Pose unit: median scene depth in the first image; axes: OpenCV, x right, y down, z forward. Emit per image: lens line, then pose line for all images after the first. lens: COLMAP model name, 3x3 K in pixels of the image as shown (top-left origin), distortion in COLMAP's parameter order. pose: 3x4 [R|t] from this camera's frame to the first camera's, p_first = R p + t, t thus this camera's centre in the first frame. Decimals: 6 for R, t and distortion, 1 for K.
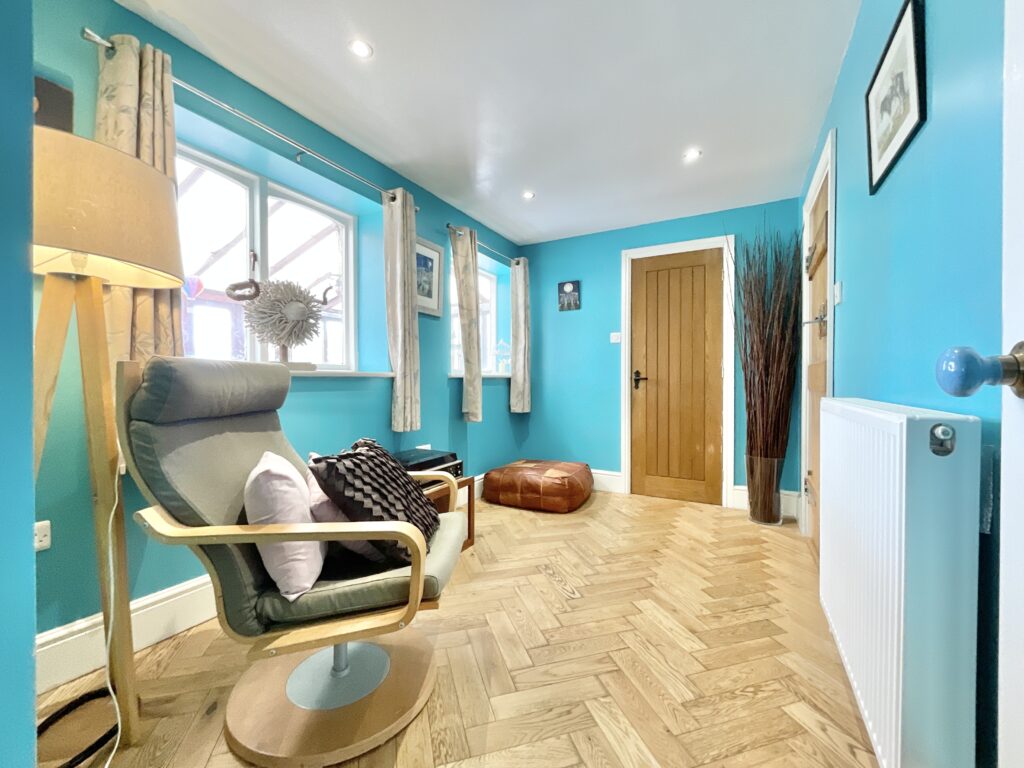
lens RADIAL K [[417.4, 0, 505.0], [0, 417.4, 383.7], [0, 0, 1]] dist [-0.004220, -0.000207]
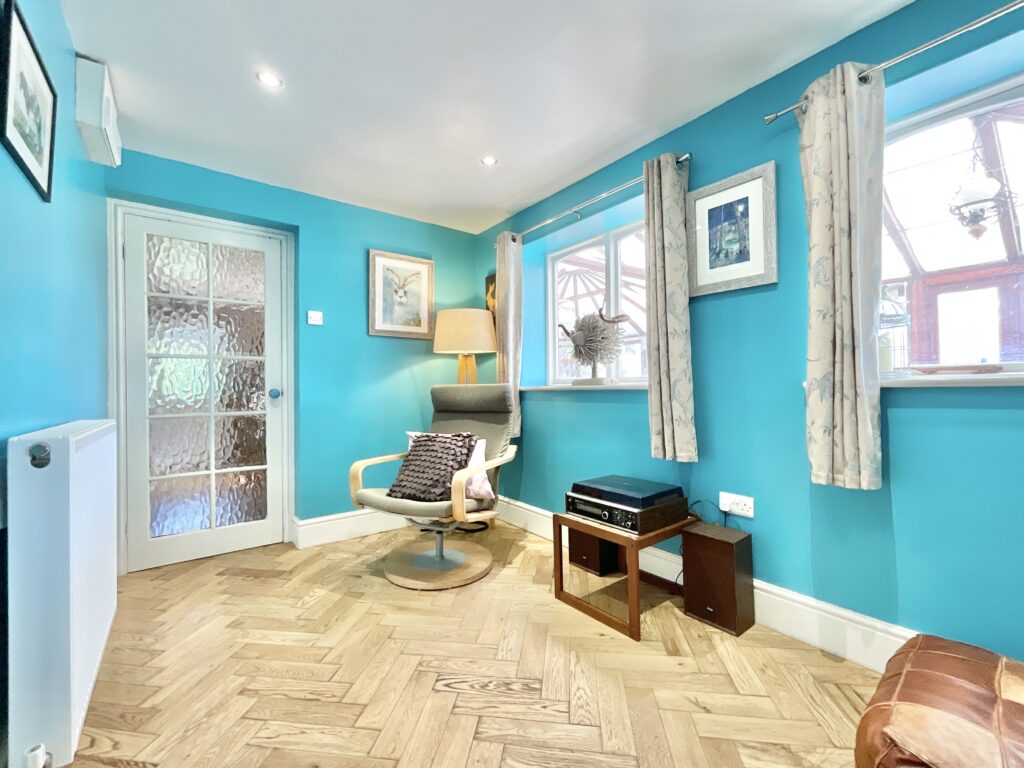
lens RADIAL K [[417.4, 0, 504.6], [0, 417.4, 386.5], [0, 0, 1]] dist [-0.004220, -0.000207]
pose [[-0.398614, -0.011680, -0.917045, 0.619242], [-0.002042, 0.999928, -0.011847, -0.012050], [0.917117, -0.002850, -0.398609, 1.068673]]
